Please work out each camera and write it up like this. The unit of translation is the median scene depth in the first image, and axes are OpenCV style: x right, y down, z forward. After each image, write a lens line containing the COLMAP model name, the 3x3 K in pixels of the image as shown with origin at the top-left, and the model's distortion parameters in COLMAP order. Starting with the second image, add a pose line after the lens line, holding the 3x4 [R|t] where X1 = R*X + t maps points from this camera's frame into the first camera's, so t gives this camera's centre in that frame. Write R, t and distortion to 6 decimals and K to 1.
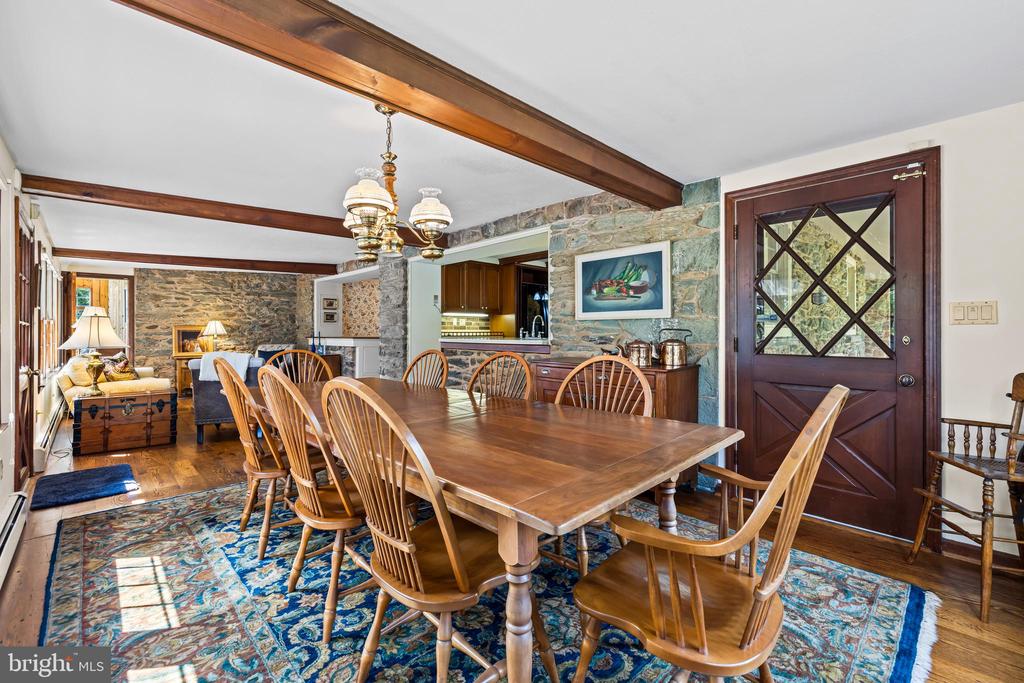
lens RADIAL K [[437.7, 0, 505.9], [0, 437.7, 337.0], [0, 0, 1]] dist [0.000252, 0.000868]
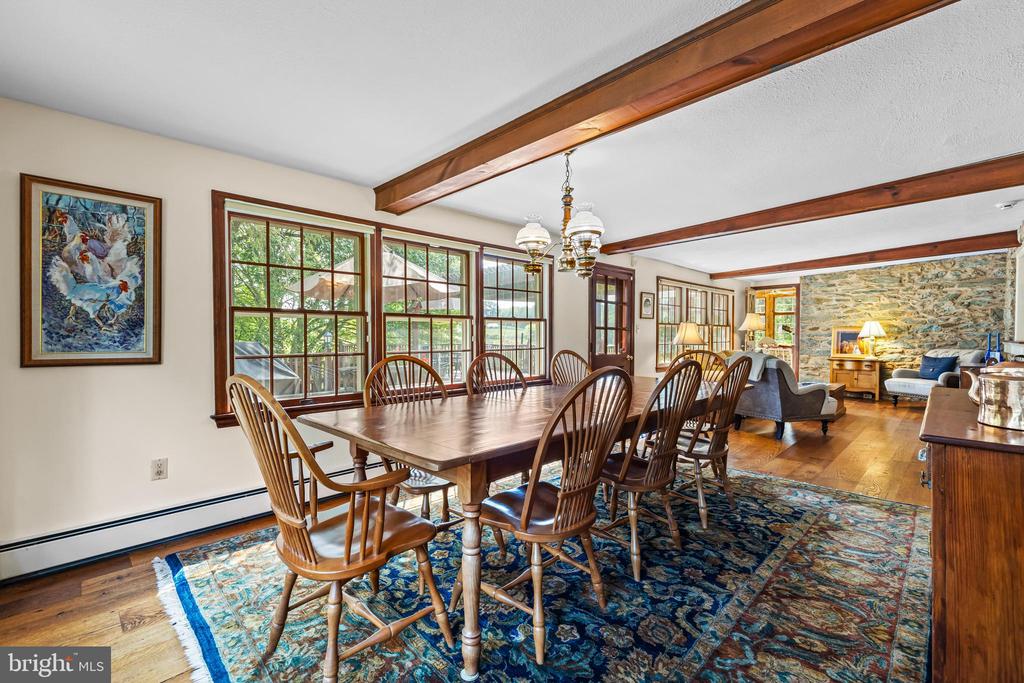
lens RADIAL K [[437.7, 0, 506.3], [0, 437.7, 335.3], [0, 0, 1]] dist [0.000252, 0.000868]
pose [[0.042939, 0.004975, -0.999065, 0.225714], [-0.008254, 0.999955, 0.004624, -0.005340], [0.999044, 0.008047, 0.042978, 0.189960]]
